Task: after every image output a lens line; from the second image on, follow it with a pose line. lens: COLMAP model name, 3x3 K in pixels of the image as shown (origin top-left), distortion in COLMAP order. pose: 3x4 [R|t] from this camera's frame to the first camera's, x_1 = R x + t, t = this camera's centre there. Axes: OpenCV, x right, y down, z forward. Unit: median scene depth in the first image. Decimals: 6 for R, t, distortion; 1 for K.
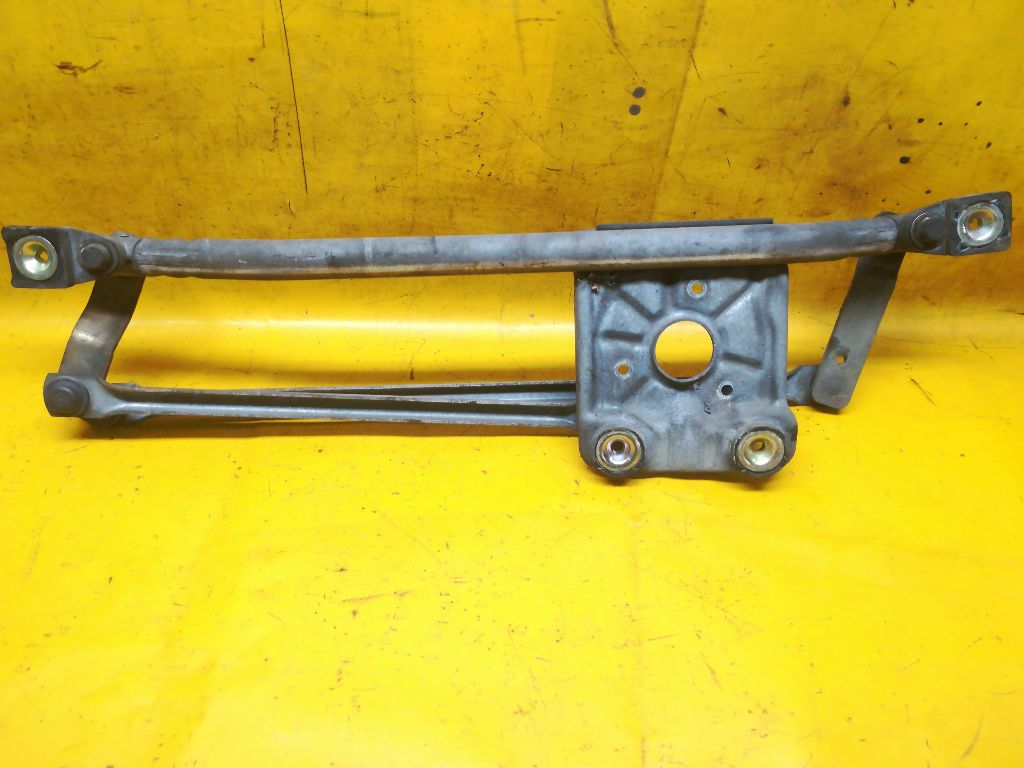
lens RADIAL K [[844.0, 0, 528.2], [0, 844.0, 390.3], [0, 0, 1]] dist [0.036975, -0.070090]
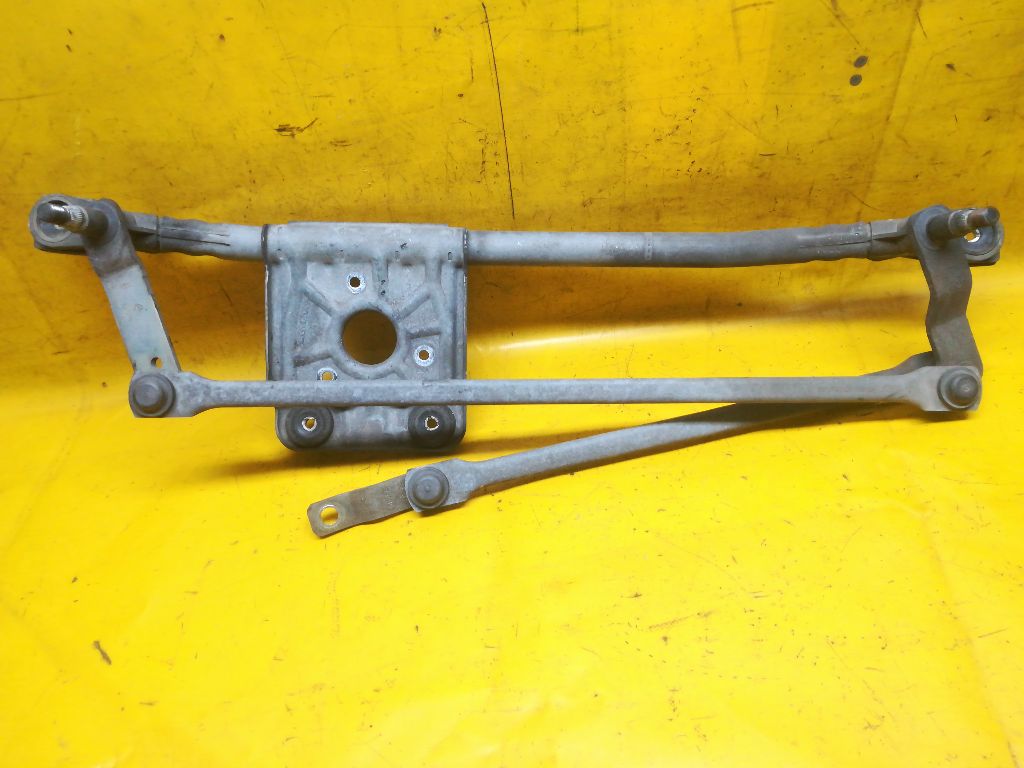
lens RADIAL K [[844.0, 0, 504.4], [0, 844.0, 389.4], [0, 0, 1]] dist [0.036975, -0.070090]
pose [[0.986075, -0.126820, -0.107573, -0.207019], [0.130425, 0.991087, 0.027133, -0.066331], [0.103174, -0.040785, 0.993827, 0.002389]]
